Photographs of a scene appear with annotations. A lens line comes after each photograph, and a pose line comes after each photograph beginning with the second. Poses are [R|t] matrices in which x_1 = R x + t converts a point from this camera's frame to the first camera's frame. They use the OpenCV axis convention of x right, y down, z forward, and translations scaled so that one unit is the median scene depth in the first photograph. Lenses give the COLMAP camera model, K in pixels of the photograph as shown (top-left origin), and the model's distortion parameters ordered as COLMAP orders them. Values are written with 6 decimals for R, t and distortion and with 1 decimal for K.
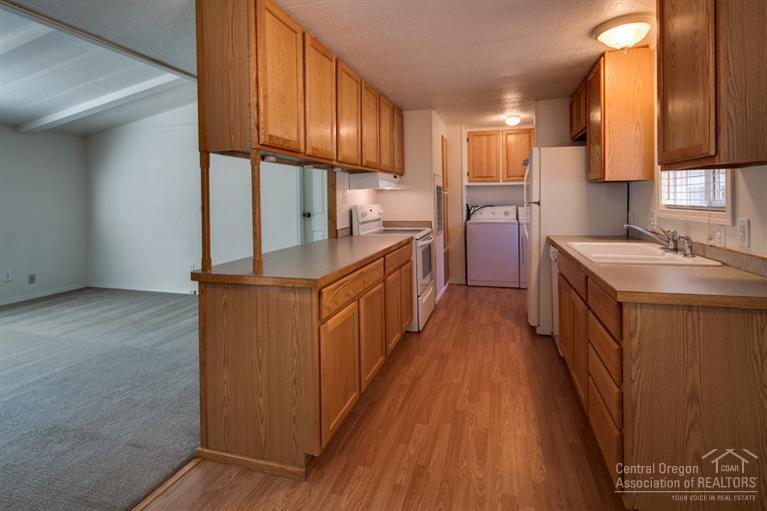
lens RADIAL K [[380.0, 0, 393.5], [0, 380.0, 212.8], [0, 0, 1]] dist [0.000862, 0.000145]
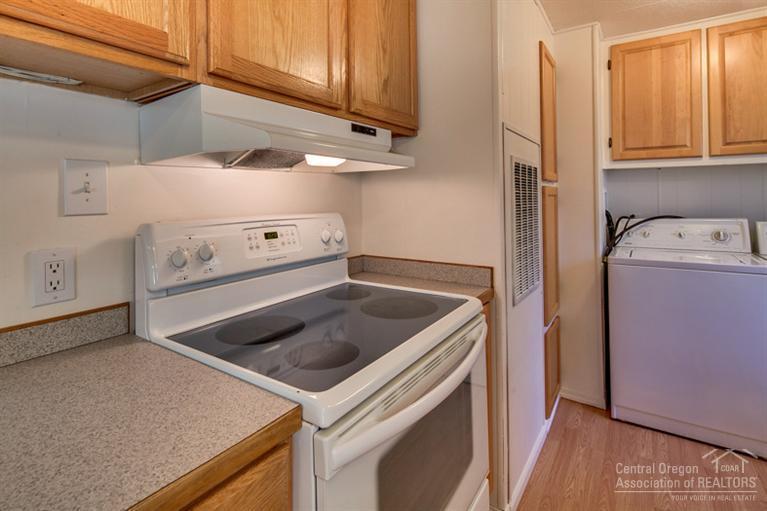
lens RADIAL K [[379.4, 0, 388.0], [0, 379.4, 203.1], [0, 0, 1]] dist [0.000393, -0.000054]
pose [[0.951106, 0.005474, -0.308815, 0.107344], [-0.014291, 0.999552, -0.026295, -0.022572], [0.308533, 0.029423, 0.950758, 0.619258]]
